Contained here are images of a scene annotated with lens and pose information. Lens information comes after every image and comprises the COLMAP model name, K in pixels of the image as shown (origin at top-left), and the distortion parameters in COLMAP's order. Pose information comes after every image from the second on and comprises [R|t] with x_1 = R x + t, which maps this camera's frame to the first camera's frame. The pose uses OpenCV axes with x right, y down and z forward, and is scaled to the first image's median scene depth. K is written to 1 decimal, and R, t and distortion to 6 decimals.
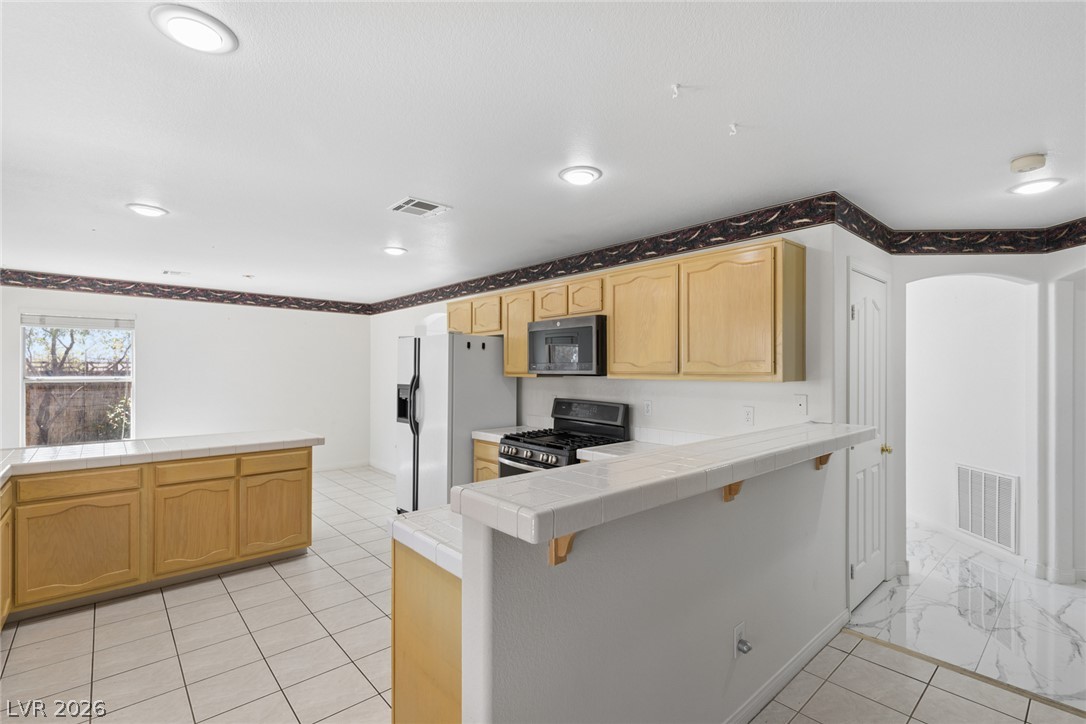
lens RADIAL K [[498.7, 0, 519.1], [0, 498.7, 369.3], [0, 0, 1]] dist [0.008056, -0.002277]
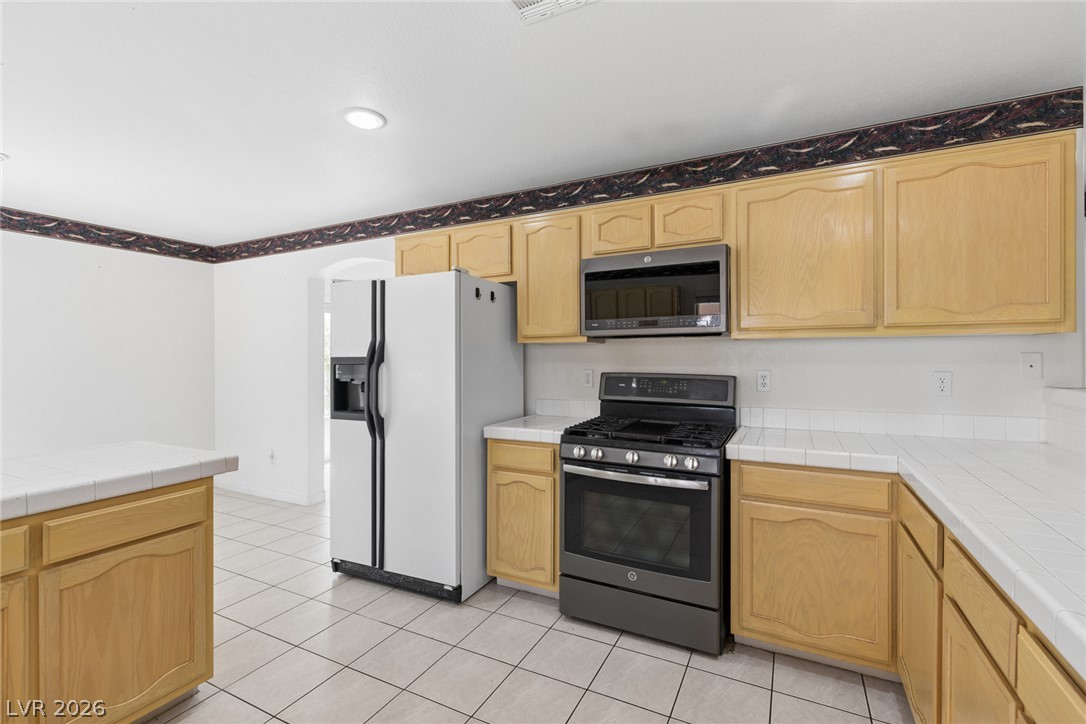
lens RADIAL K [[498.7, 0, 533.3], [0, 498.7, 356.4], [0, 0, 1]] dist [0.008056, -0.002277]
pose [[0.924435, -0.005968, 0.381294, -0.305772], [0.006500, 0.999979, -0.000109, 0.037073], [-0.381285, 0.002579, 0.924454, 0.414544]]
